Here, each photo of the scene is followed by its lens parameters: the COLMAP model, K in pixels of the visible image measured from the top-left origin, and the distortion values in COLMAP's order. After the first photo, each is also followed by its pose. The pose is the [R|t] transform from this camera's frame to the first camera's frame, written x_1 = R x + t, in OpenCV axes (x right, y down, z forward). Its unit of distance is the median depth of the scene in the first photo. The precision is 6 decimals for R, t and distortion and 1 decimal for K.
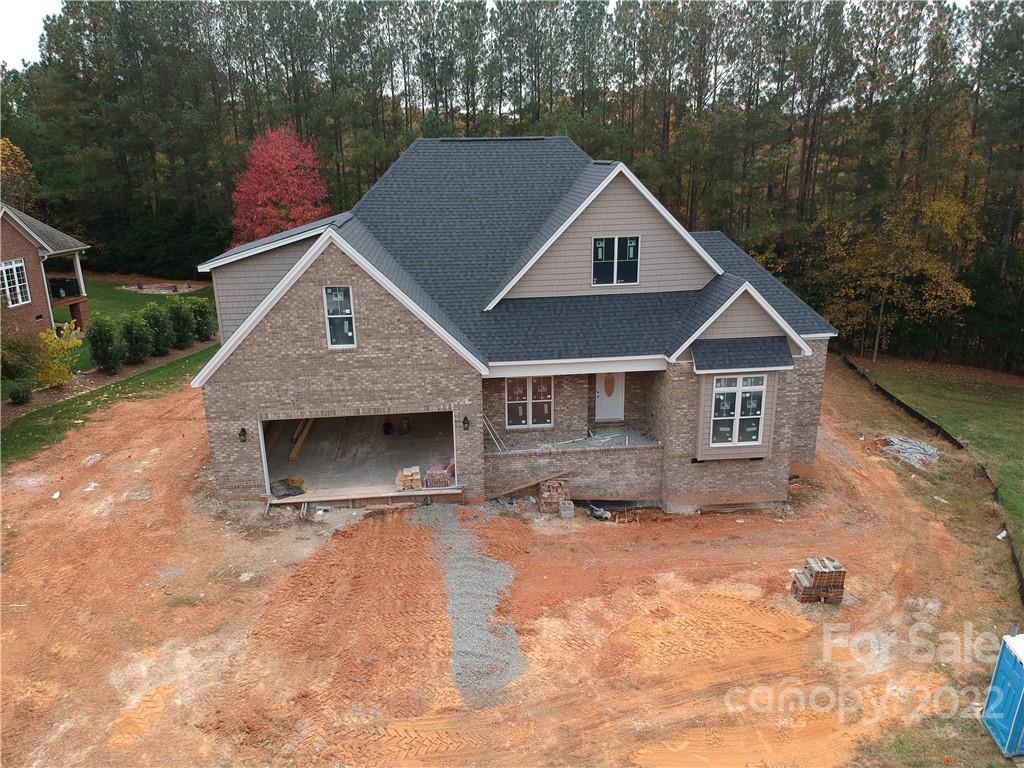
lens RADIAL K [[753.9, 0, 517.5], [0, 753.9, 387.2], [0, 0, 1]] dist [0.102112, -0.183993]
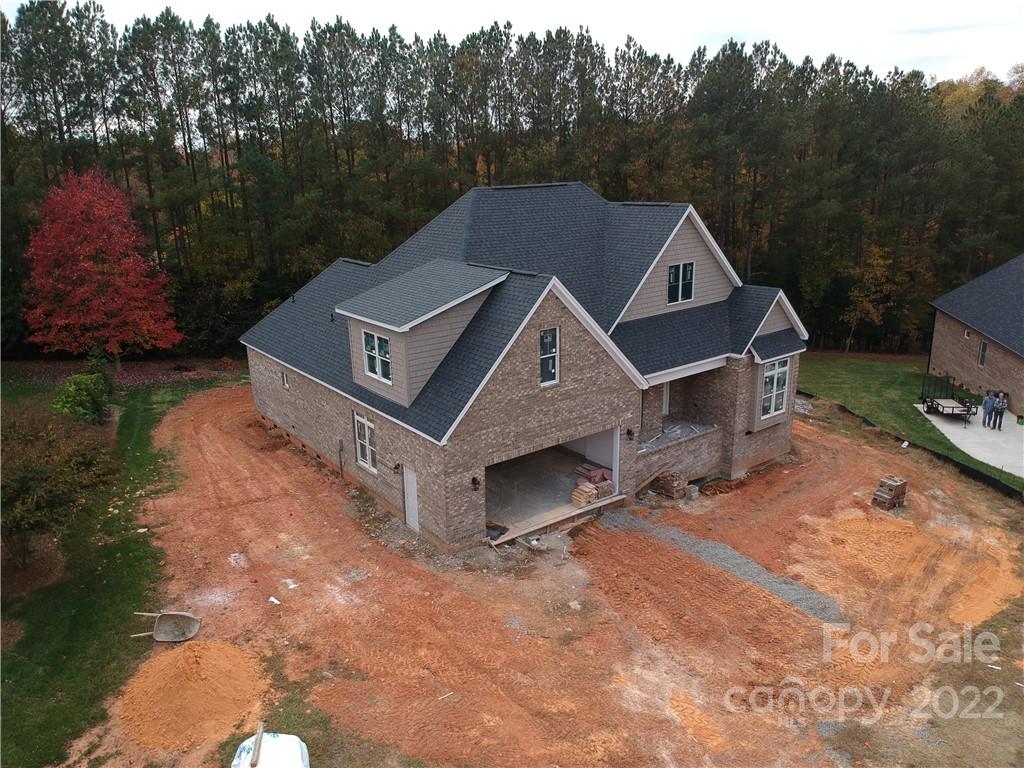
lens RADIAL K [[755.3, 0, 512.0], [0, 755.3, 384.0], [0, 0, 1]] dist [0.089358, -0.181795]
pose [[0.859688, -0.152223, 0.487612, -0.744415], [0.165909, 0.986022, 0.015311, -0.072307], [-0.483127, 0.067737, 0.872926, 0.076398]]
